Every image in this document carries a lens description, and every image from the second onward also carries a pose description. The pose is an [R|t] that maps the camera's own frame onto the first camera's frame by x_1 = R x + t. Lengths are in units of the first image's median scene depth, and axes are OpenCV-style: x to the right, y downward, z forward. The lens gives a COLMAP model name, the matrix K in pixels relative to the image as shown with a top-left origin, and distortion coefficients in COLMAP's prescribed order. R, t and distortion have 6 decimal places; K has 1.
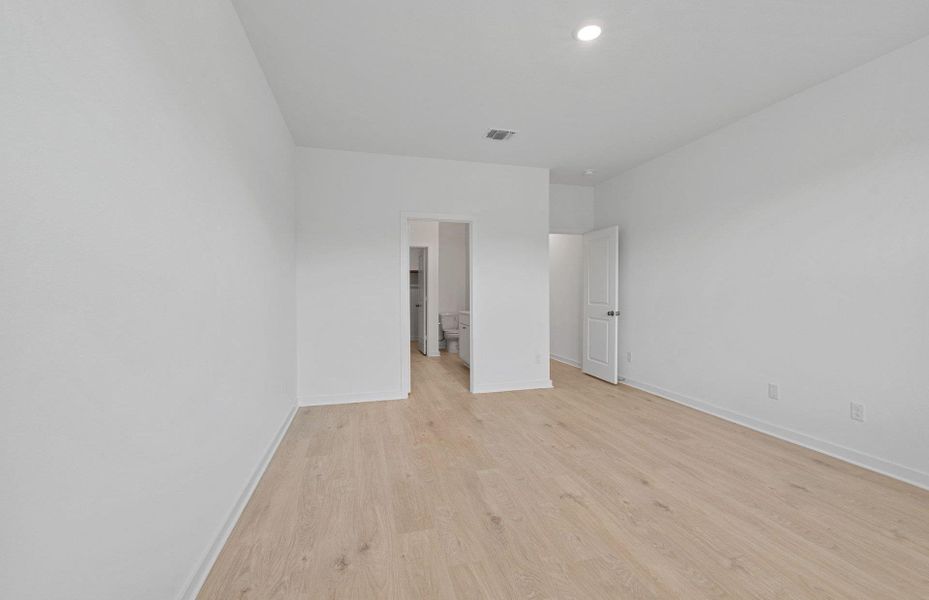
lens RADIAL K [[394.0, 0, 461.4], [0, 394.0, 291.4], [0, 0, 1]] dist [-0.008432, -0.000584]
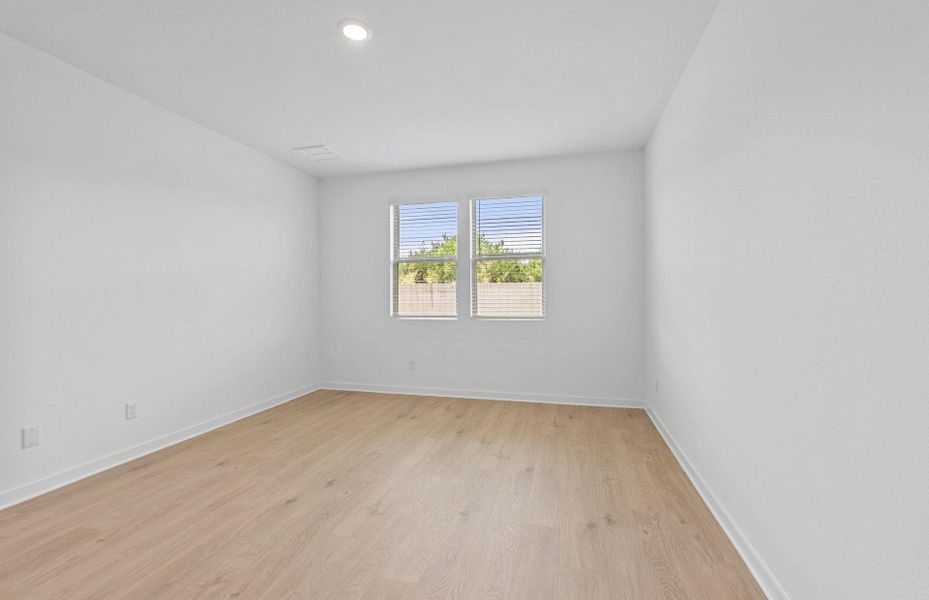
lens RADIAL K [[394.0, 0, 469.9], [0, 394.0, 297.4], [0, 0, 1]] dist [-0.008432, -0.000584]
pose [[-0.873081, 0.007399, 0.487518, -0.359382], [0.013763, 0.999860, 0.009475, -0.005906], [-0.487380, 0.014982, -0.873061, 1.549778]]
